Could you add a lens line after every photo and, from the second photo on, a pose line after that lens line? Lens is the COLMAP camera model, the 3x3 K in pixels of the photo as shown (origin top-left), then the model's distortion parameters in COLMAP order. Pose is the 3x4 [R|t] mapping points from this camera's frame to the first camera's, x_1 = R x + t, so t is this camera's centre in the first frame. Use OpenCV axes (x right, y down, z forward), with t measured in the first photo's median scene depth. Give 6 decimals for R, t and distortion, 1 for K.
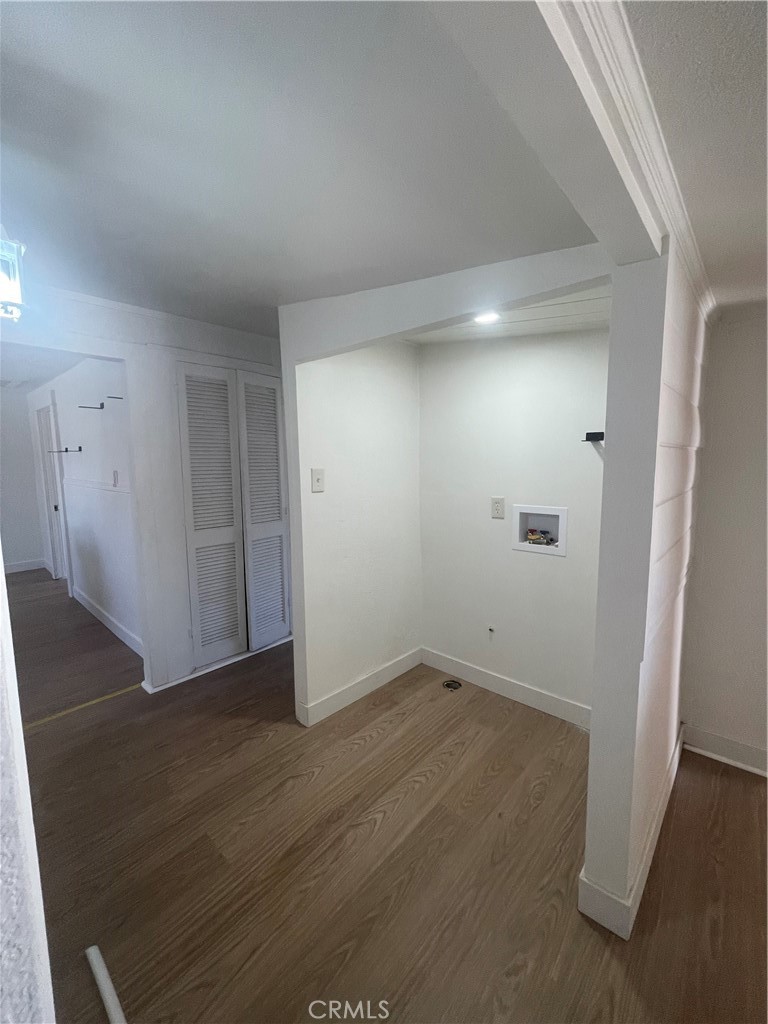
lens RADIAL K [[412.0, 0, 386.5], [0, 412.0, 518.8], [0, 0, 1]] dist [0.003913, 0.000092]
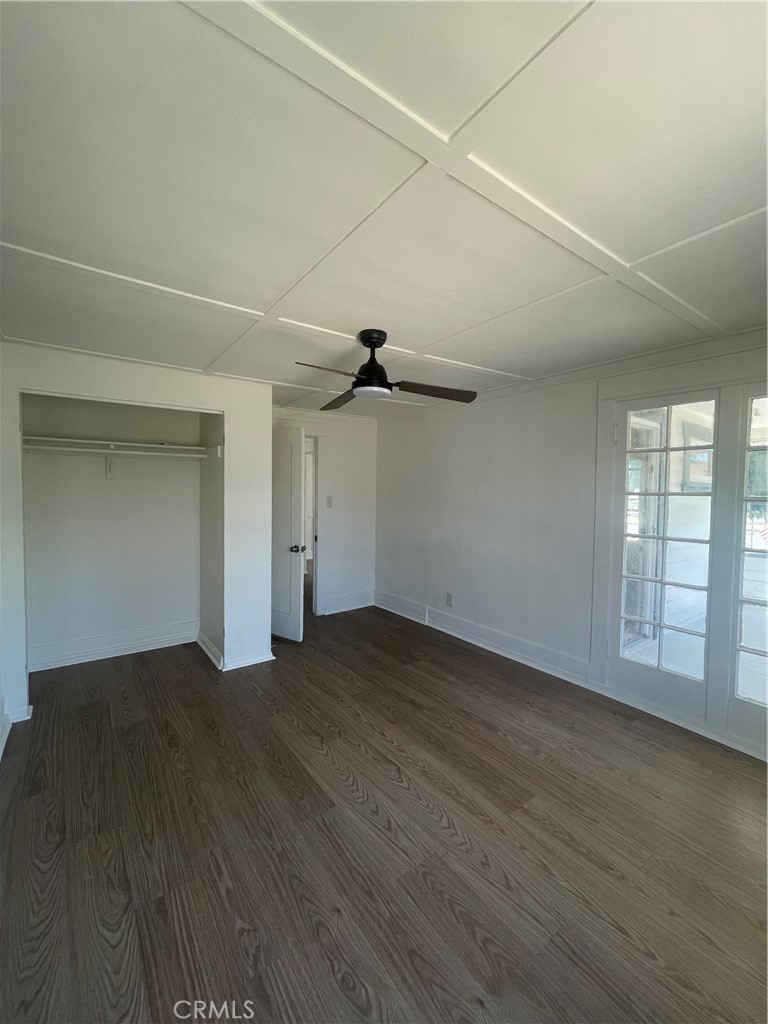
lens RADIAL K [[412.0, 0, 381.6], [0, 412.0, 509.1], [0, 0, 1]] dist [0.003913, 0.000092]
pose [[-0.223290, 0.039458, -0.973953, 1.194251], [-0.128704, 0.989239, 0.069584, -0.179017], [0.966218, 0.140889, -0.215809, 1.324921]]
